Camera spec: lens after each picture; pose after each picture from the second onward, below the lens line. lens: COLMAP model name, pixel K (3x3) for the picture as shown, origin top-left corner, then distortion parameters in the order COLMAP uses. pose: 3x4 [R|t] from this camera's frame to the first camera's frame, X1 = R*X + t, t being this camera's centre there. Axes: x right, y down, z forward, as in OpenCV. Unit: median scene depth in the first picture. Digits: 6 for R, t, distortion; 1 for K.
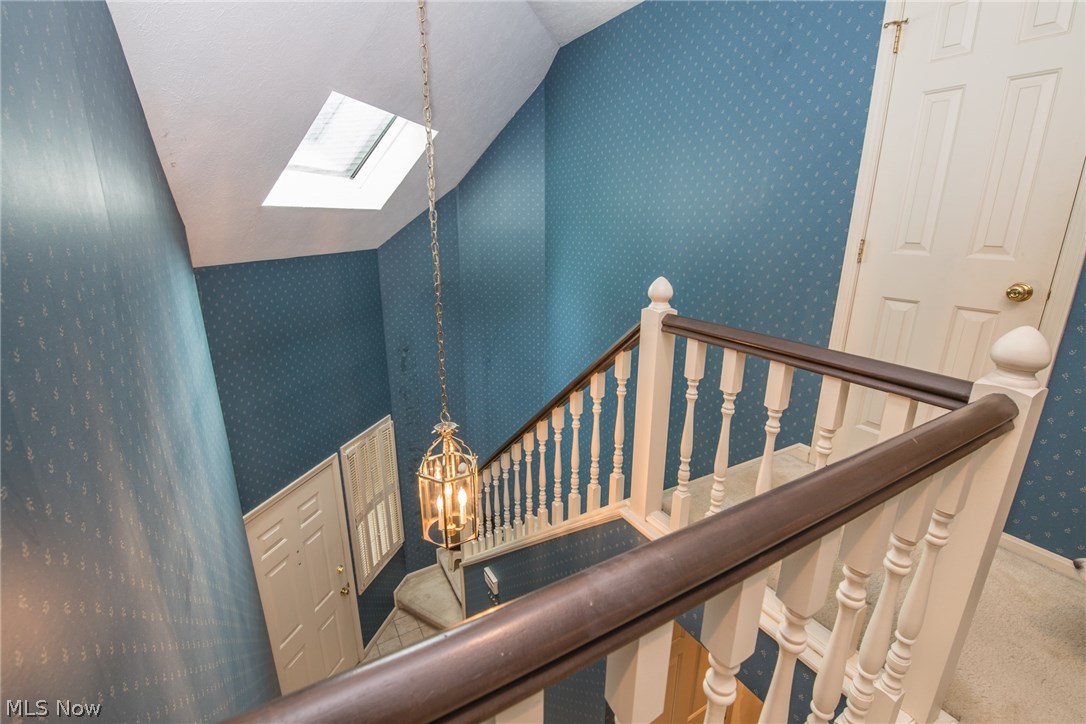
lens RADIAL K [[471.0, 0, 536.7], [0, 471.0, 361.9], [0, 0, 1]] dist [-0.000509, -0.000092]
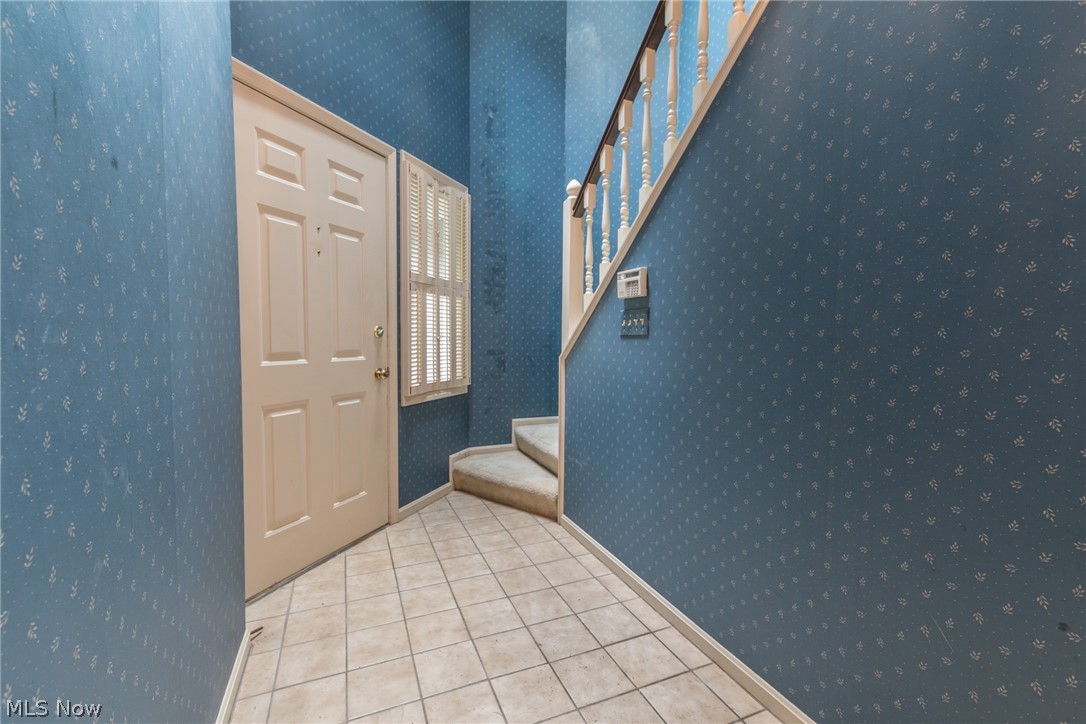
lens RADIAL K [[471.0, 0, 536.7], [0, 471.0, 361.9], [0, 0, 1]] dist [-0.000509, -0.000092]
pose [[0.992816, 0.013719, -0.118860, -0.111691], [-0.041209, 0.971832, -0.232042, 0.548375], [0.112329, 0.235273, 0.965416, 0.363005]]
